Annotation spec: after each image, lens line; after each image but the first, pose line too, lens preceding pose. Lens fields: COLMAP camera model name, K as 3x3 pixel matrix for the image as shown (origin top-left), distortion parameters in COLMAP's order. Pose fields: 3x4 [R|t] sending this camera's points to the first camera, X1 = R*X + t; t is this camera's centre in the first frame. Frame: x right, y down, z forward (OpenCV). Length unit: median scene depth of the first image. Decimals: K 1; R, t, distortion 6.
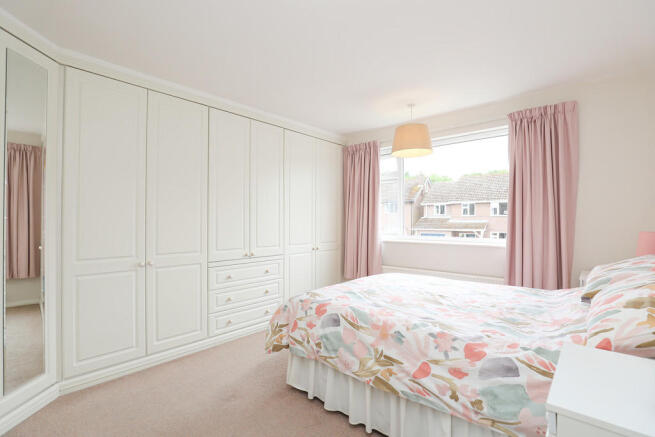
lens RADIAL K [[305.2, 0, 323.4], [0, 305.2, 218.7], [0, 0, 1]] dist [-0.000085, -0.000093]
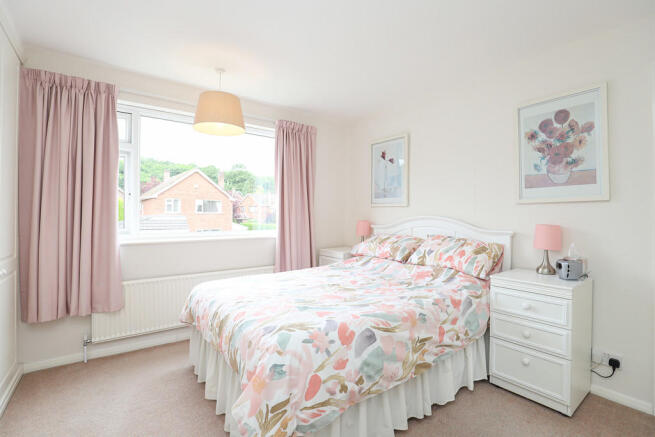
lens RADIAL K [[294.3, 0, 326.2], [0, 294.3, 230.1], [0, 0, 1]] dist [0.002770, 0.000335]
pose [[0.183950, -0.029573, 0.982491, -0.722161], [-0.005359, 0.999502, 0.031089, 0.032677], [-0.982921, -0.010983, 0.183700, 0.968890]]
